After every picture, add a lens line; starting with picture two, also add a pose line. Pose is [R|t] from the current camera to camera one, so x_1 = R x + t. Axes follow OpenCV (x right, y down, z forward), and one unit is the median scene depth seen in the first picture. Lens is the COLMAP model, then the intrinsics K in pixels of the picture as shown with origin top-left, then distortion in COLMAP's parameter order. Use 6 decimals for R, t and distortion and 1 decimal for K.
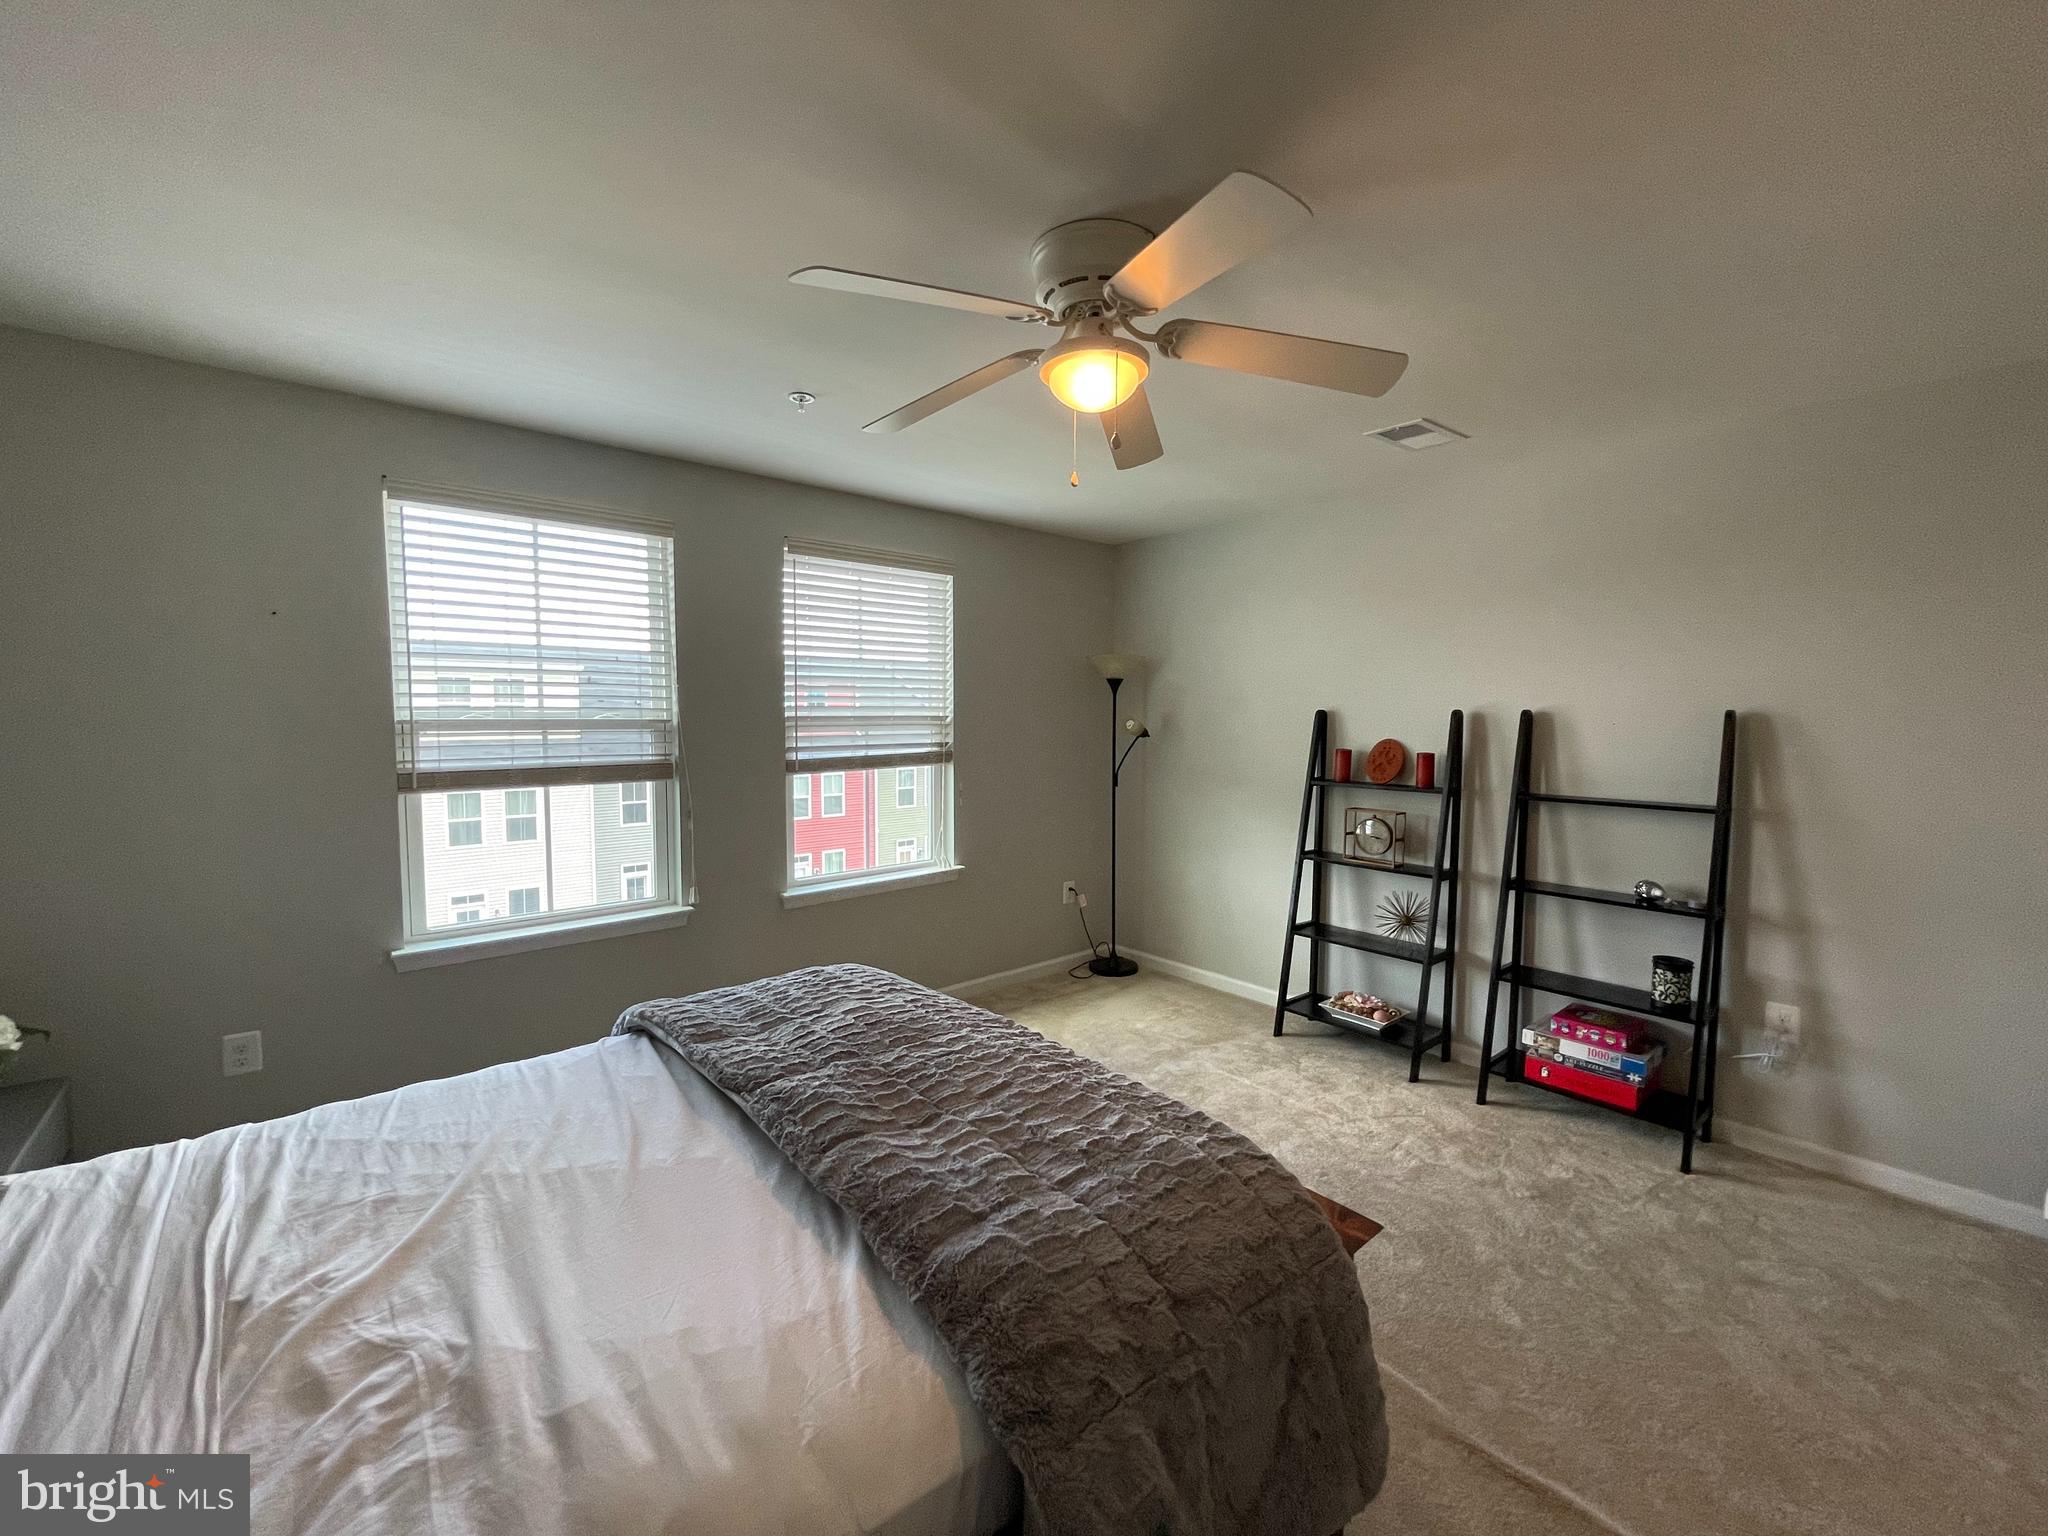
lens RADIAL K [[830.9, 0, 1017.9], [0, 830.9, 760.1], [0, 0, 1]] dist [-0.002957, 0.001113]
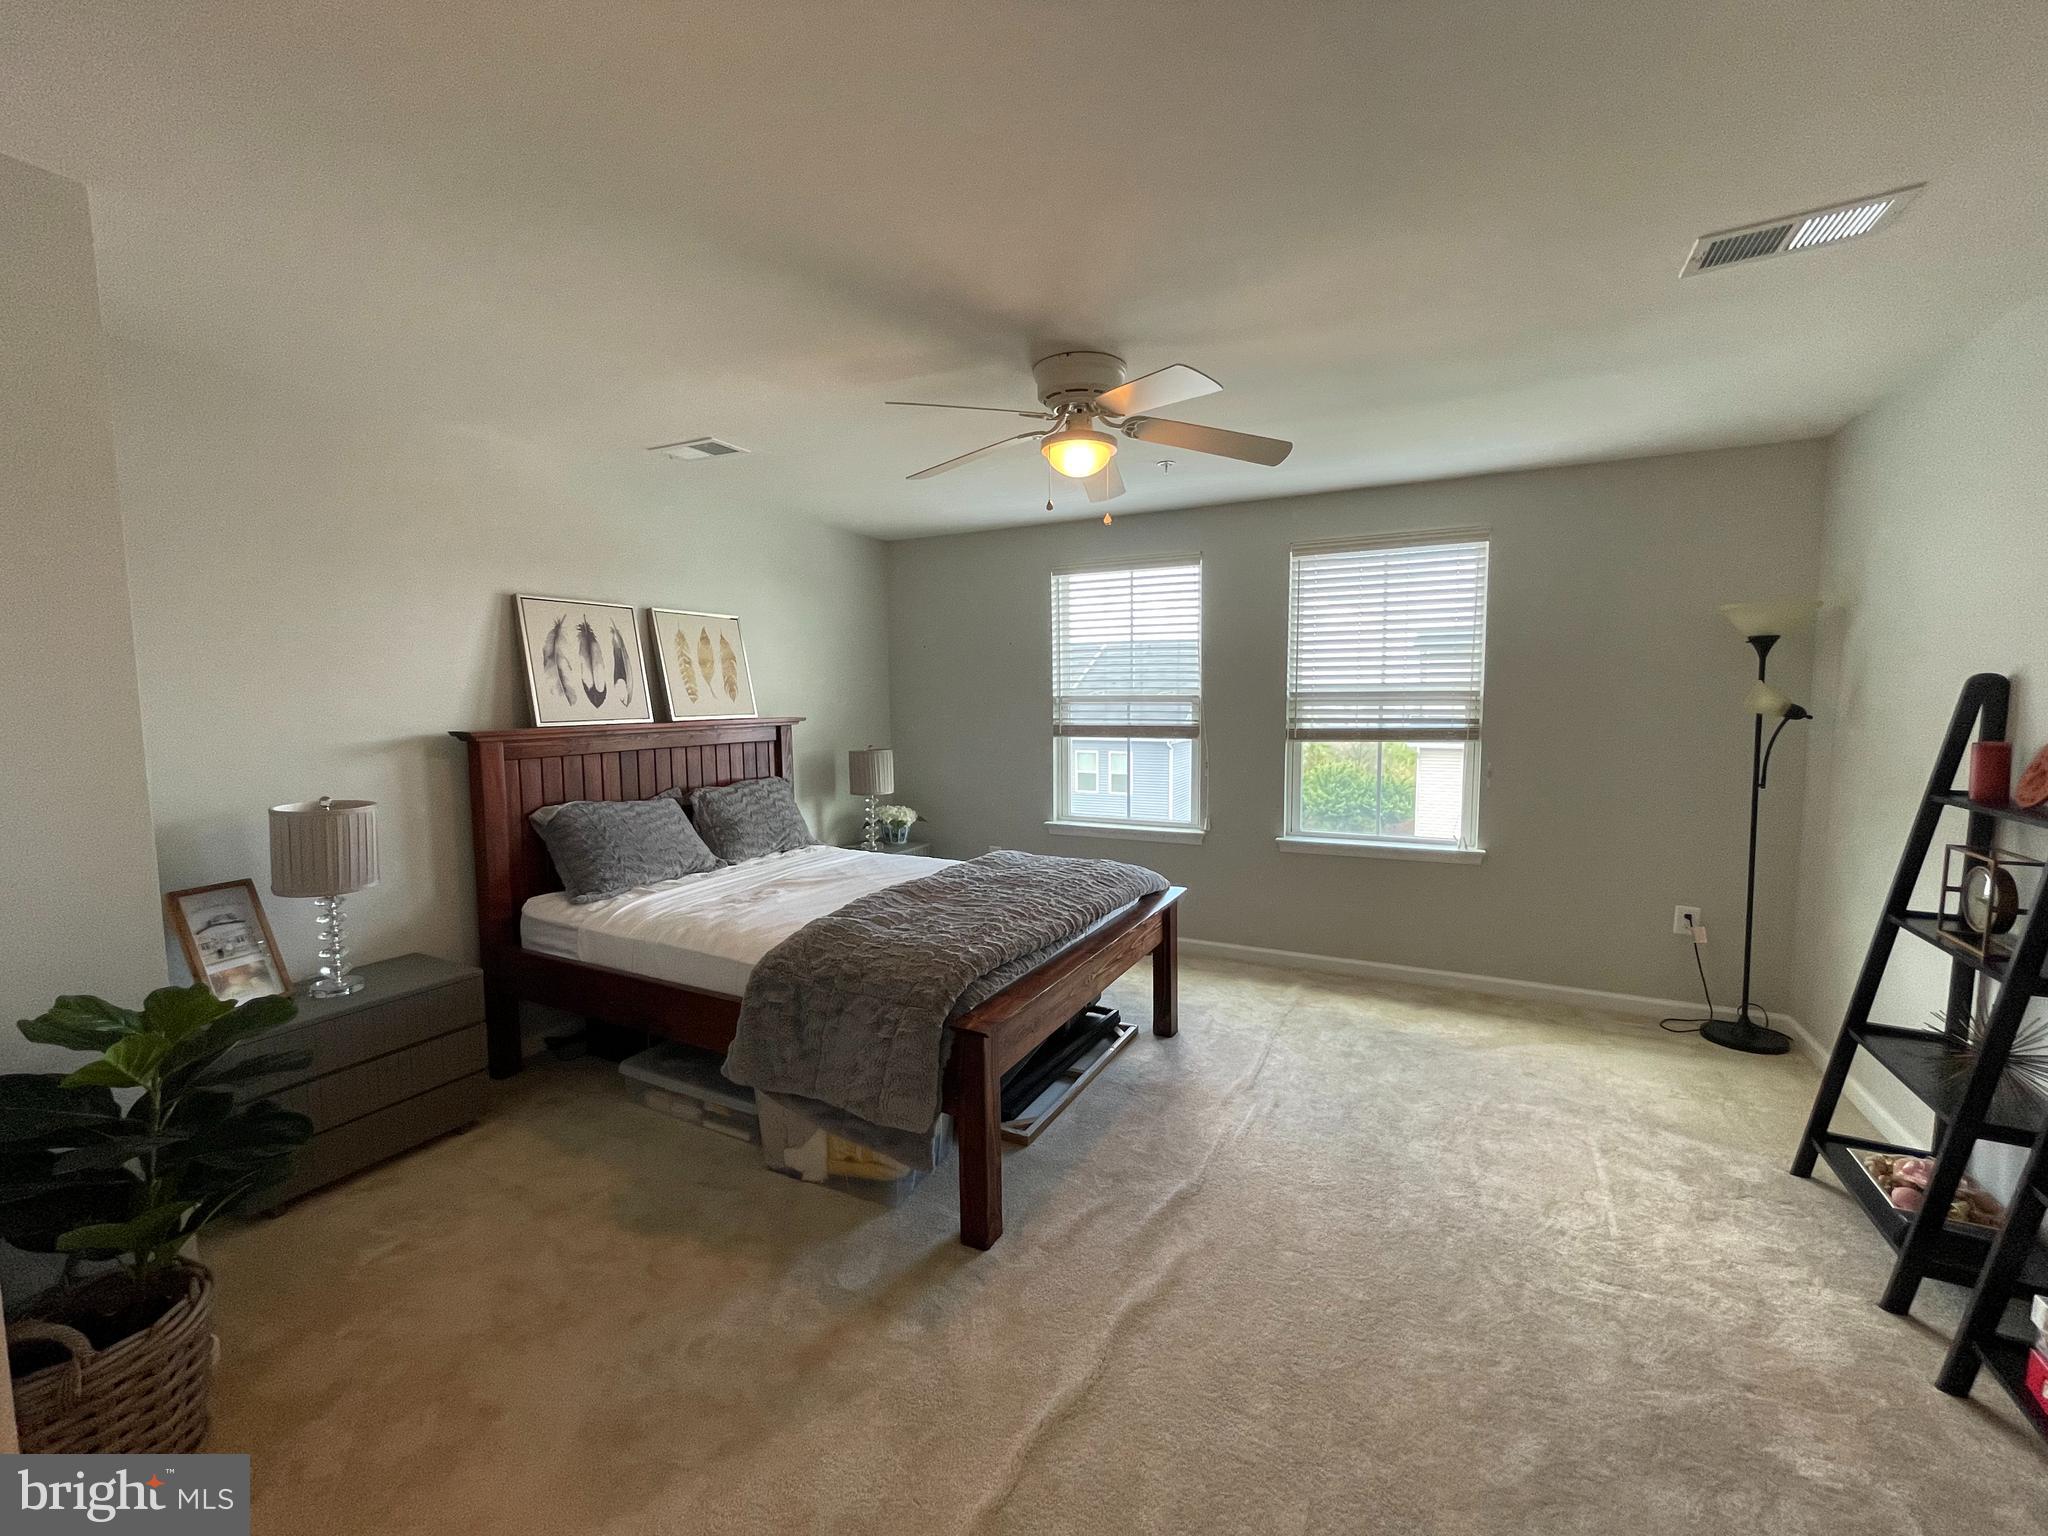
lens RADIAL K [[830.9, 0, 1013.8], [0, 830.9, 771.4], [0, 0, 1]] dist [-0.002957, 0.001113]
pose [[0.359502, 0.083294, -0.929419, 0.686622], [-0.041060, 0.996455, 0.073420, -0.010622], [0.932240, 0.011768, 0.361648, 0.182020]]
